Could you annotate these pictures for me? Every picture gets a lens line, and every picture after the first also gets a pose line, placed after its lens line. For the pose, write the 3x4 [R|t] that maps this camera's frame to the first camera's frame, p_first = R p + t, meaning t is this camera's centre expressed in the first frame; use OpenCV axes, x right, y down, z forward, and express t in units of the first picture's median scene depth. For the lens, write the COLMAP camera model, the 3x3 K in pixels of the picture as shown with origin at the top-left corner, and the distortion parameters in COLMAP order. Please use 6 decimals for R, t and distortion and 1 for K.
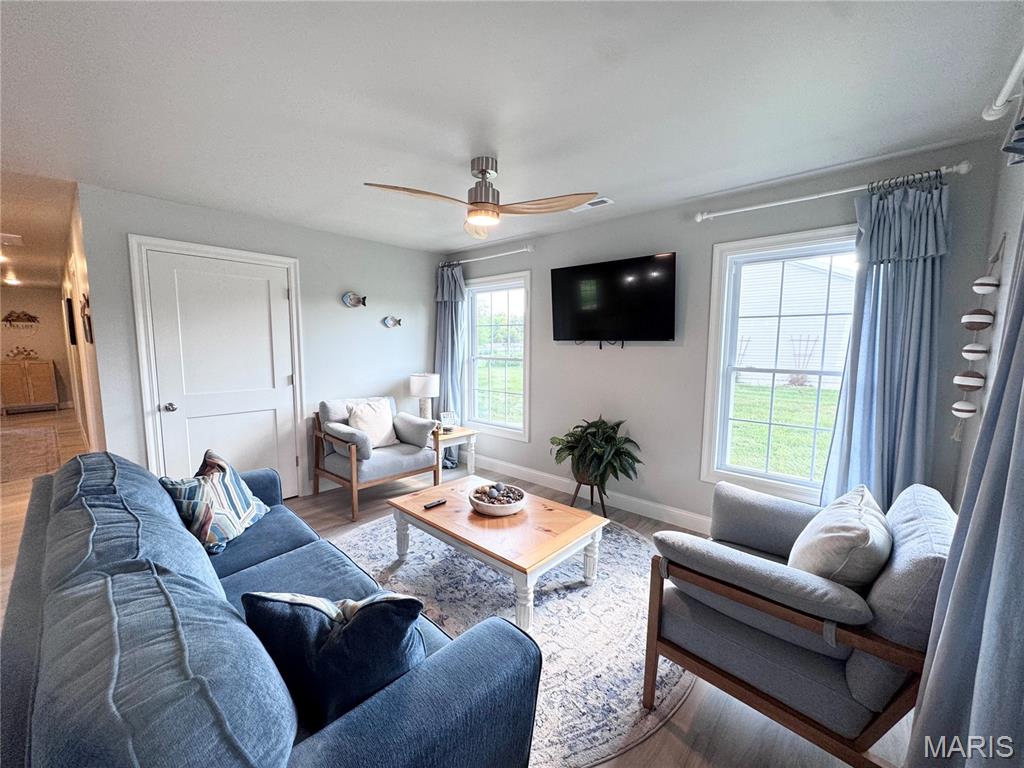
lens RADIAL K [[407.0, 0, 512.9], [0, 407.0, 386.8], [0, 0, 1]] dist [-0.003634, 0.000275]
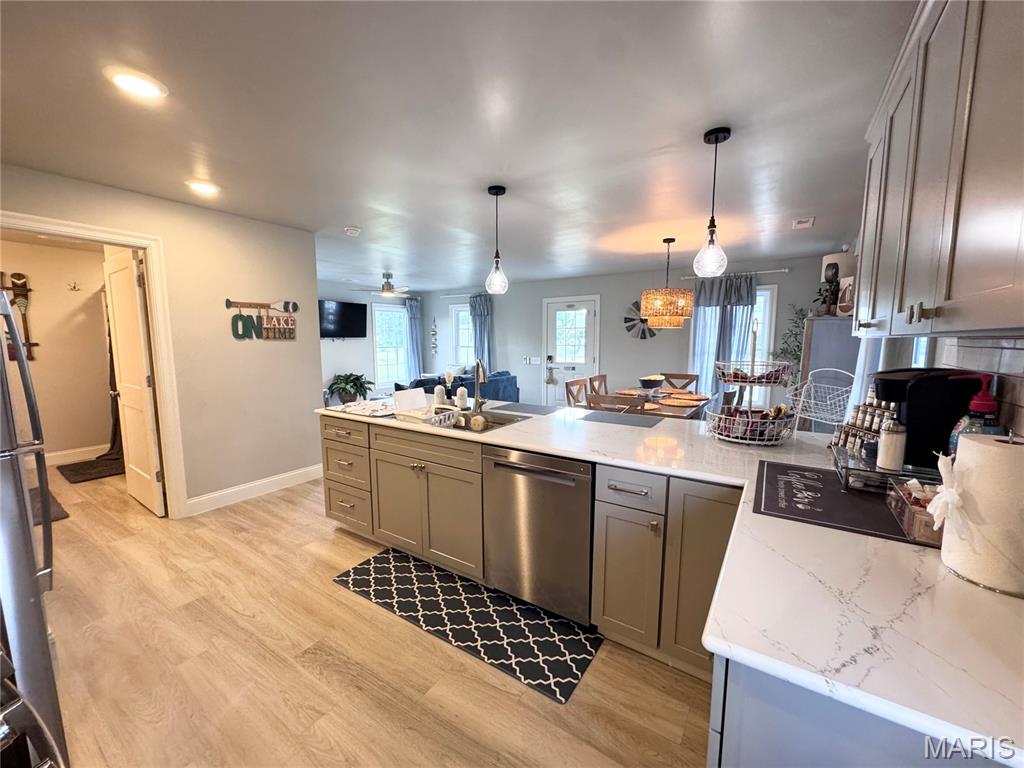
lens RADIAL K [[407.0, 0, 512.9], [0, 407.0, 386.8], [0, 0, 1]] dist [-0.003634, 0.000275]
pose [[-0.133061, -0.120838, 0.983714, -1.951250], [0.111001, 0.984478, 0.135946, -0.043842], [-0.984872, 0.127282, -0.117583, 0.358643]]
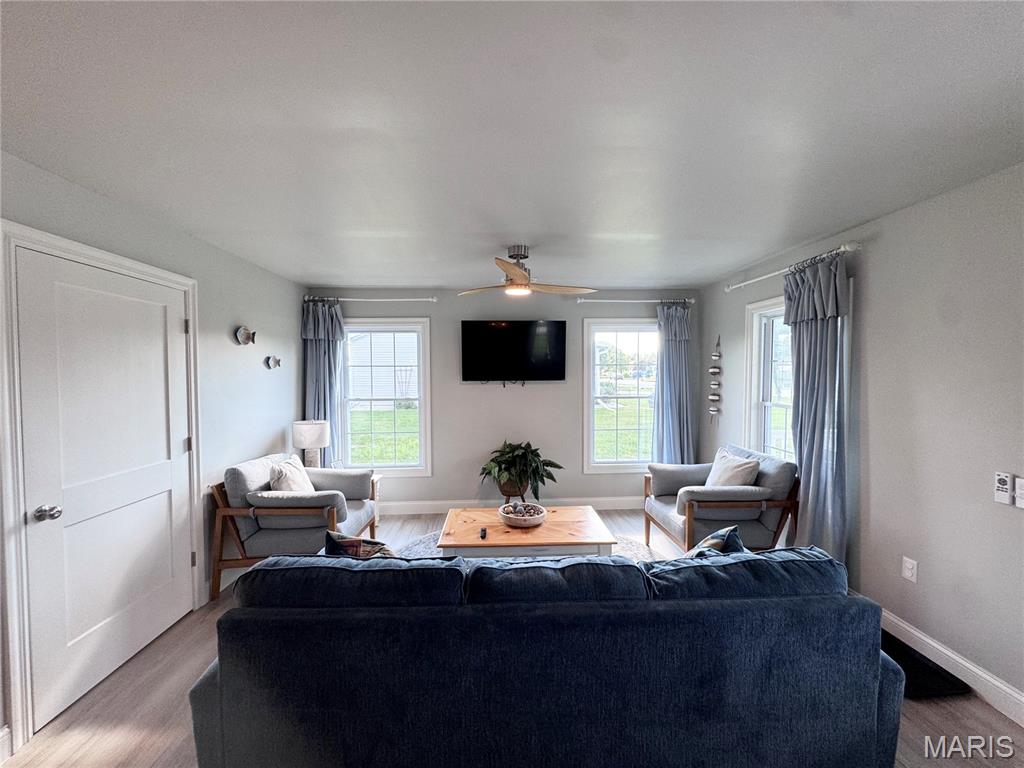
lens RADIAL K [[407.0, 0, 512.9], [0, 407.0, 386.8], [0, 0, 1]] dist [-0.003634, 0.000275]
pose [[0.710543, -0.033148, 0.702873, -0.636558], [0.087007, 0.995363, -0.041015, -0.039349], [-0.698254, 0.090298, 0.710132, 0.085882]]
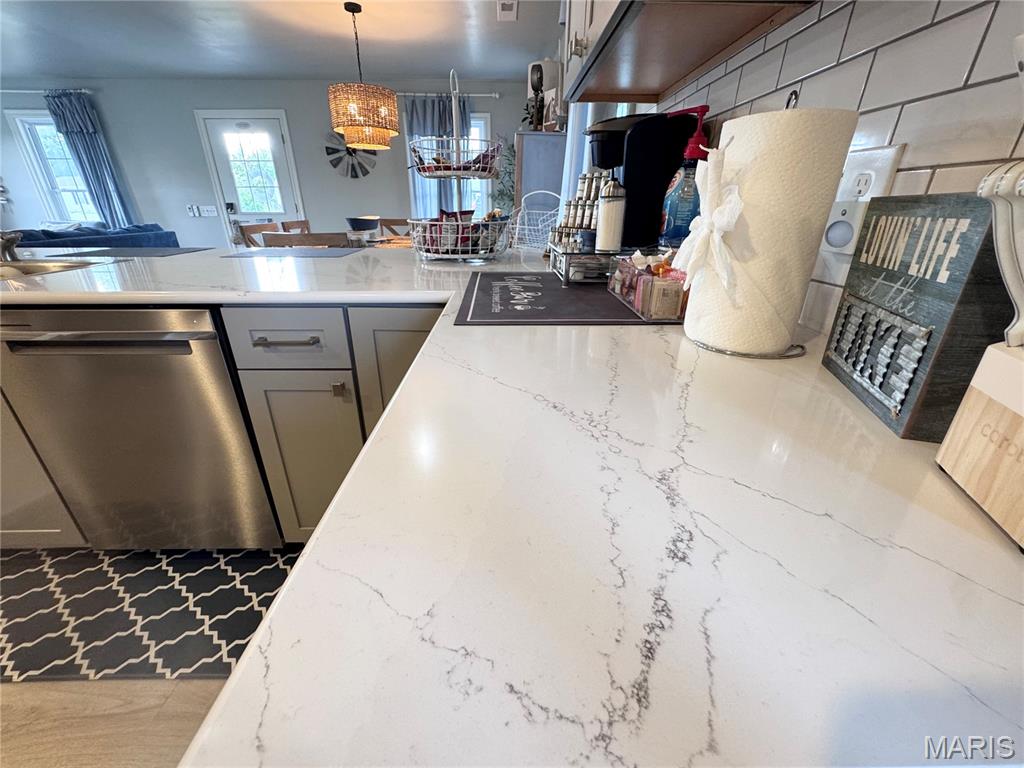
lens RADIAL K [[407.0, 0, 512.9], [0, 407.0, 386.8], [0, 0, 1]] dist [-0.003634, 0.000275]
pose [[-0.674145, -0.308777, 0.670958, -1.827403], [0.074004, 0.875611, 0.477314, 0.055782], [-0.734882, 0.371433, -0.567438, 0.244683]]
